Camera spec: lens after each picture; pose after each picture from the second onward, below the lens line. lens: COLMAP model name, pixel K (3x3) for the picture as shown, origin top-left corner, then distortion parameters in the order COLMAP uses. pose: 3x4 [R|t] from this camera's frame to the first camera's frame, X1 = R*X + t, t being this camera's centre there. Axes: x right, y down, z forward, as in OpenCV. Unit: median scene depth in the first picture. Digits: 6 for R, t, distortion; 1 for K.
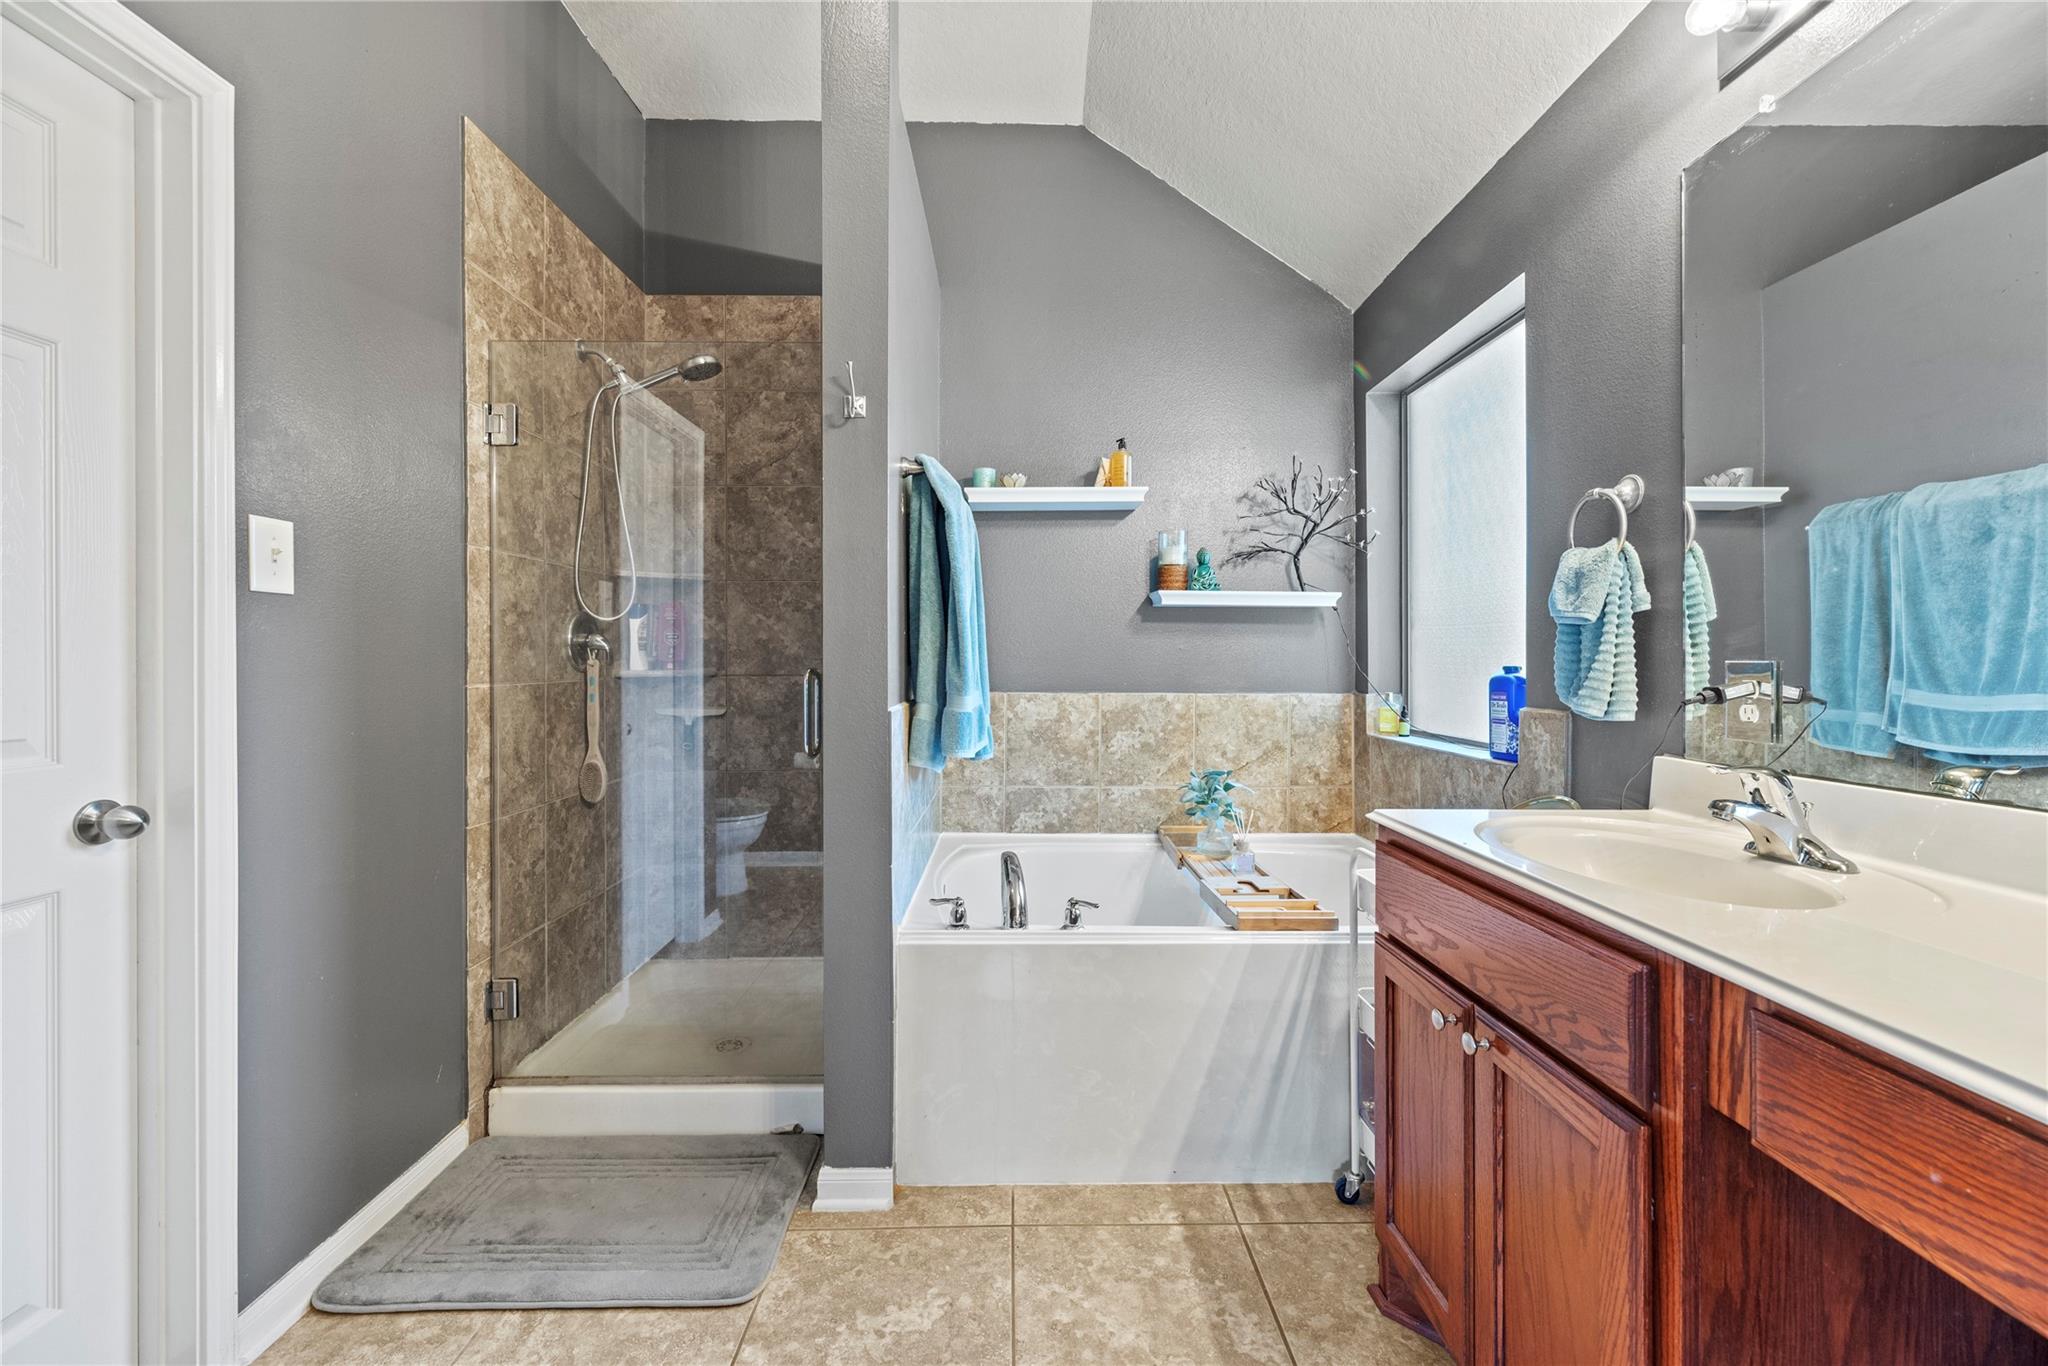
lens RADIAL K [[838.5, 0, 1020.1], [0, 838.5, 678.4], [0, 0, 1]] dist [0.000105, 0.000295]
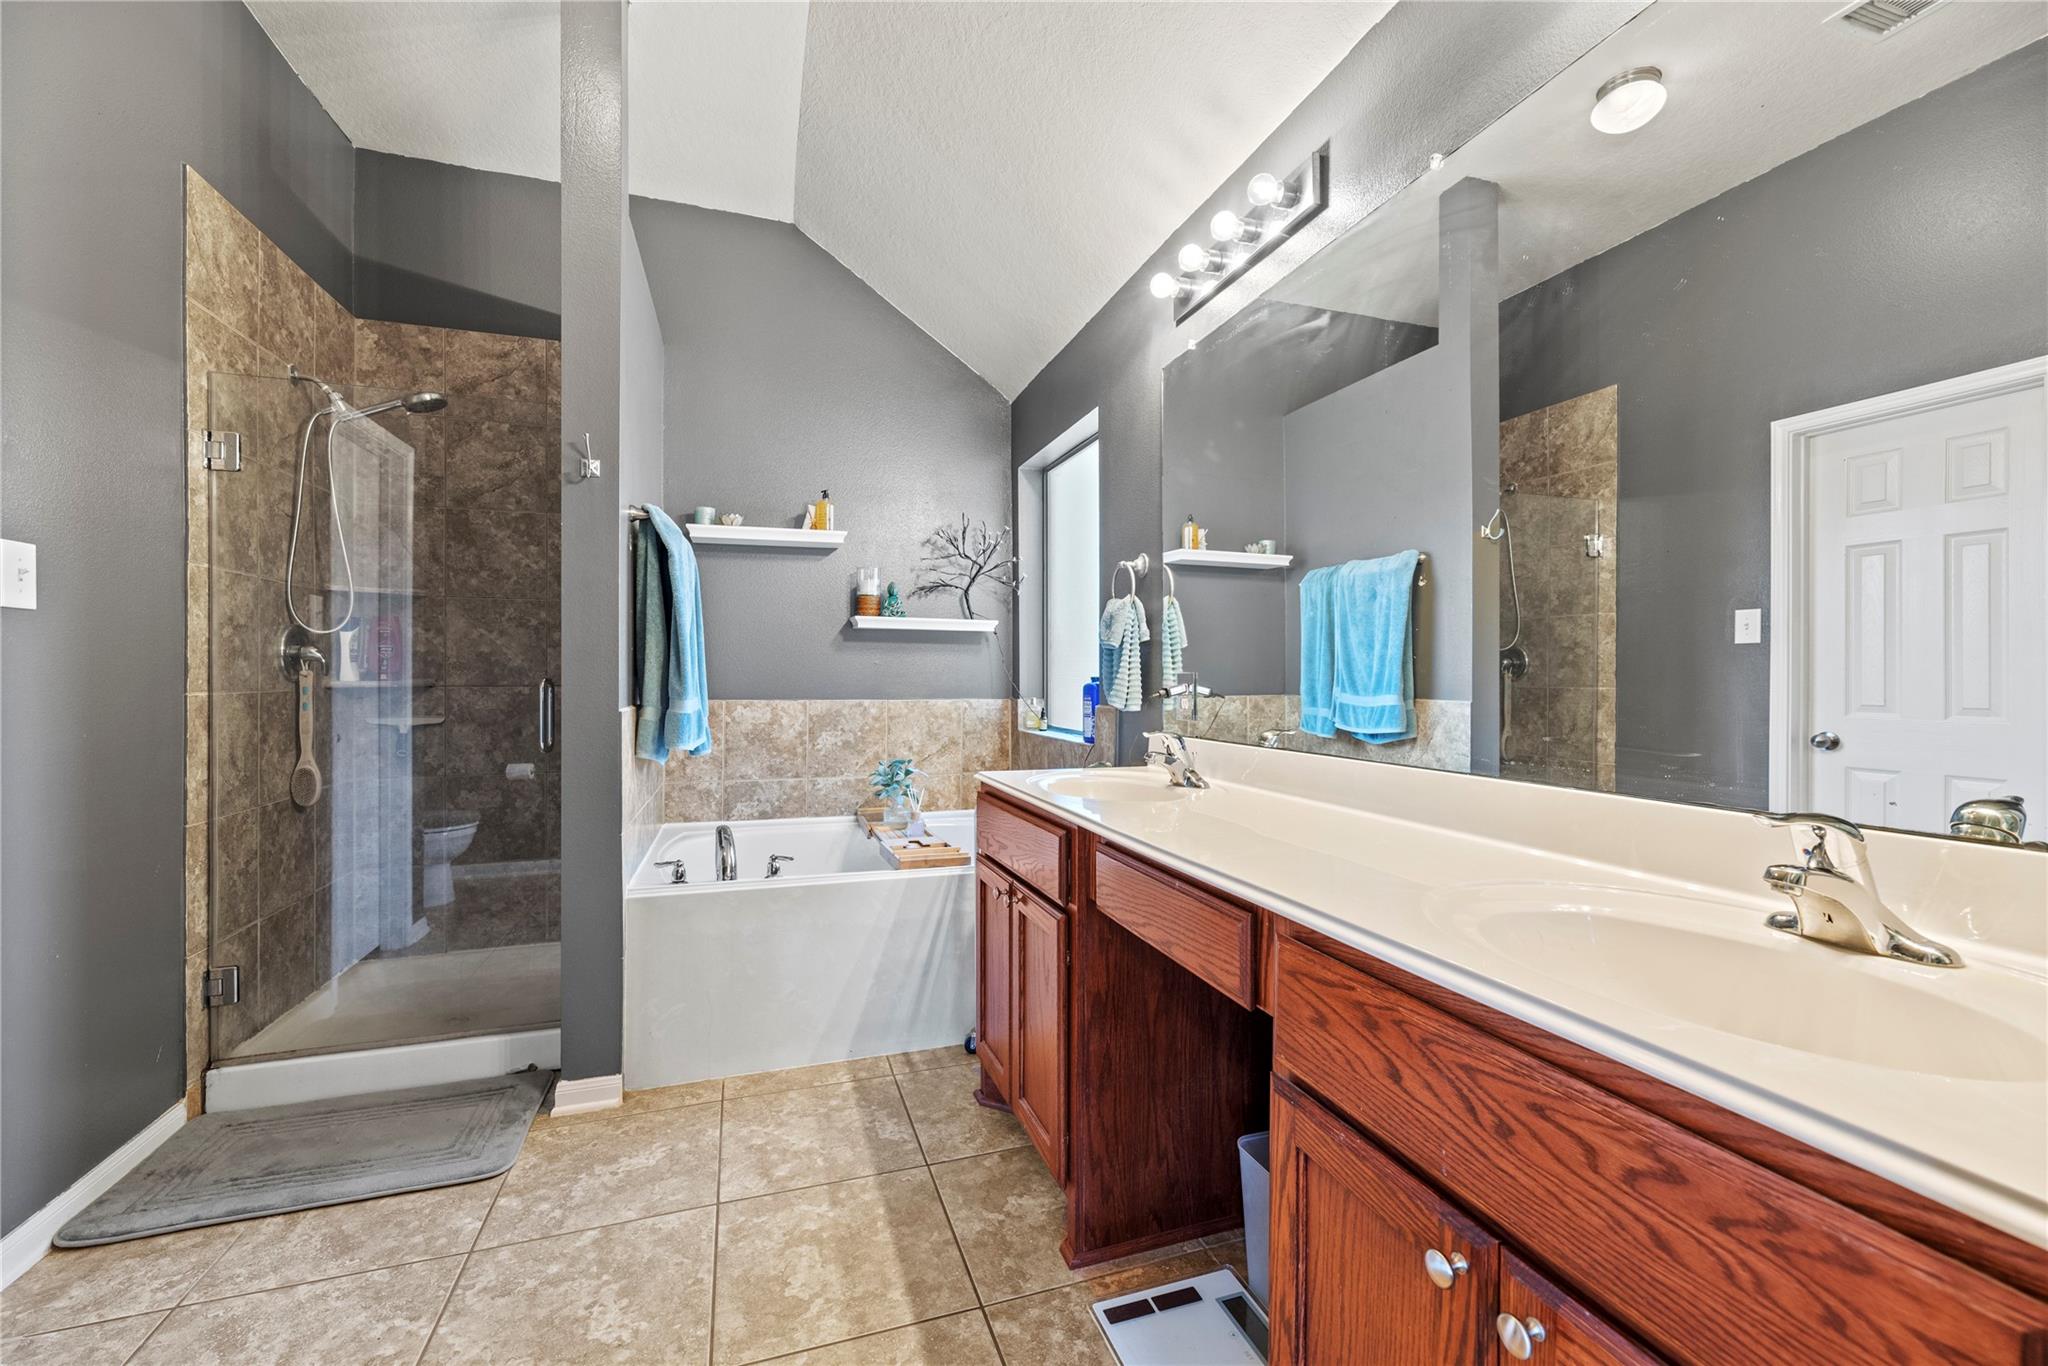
lens RADIAL K [[838.5, 0, 1020.1], [0, 838.5, 678.4], [0, 0, 1]] dist [0.000105, 0.000295]
pose [[0.952659, 0.000822, 0.304039, 0.027305], [0.004509, 0.999848, -0.016832, 0.010735], [-0.304006, 0.017406, 0.952511, -0.311963]]
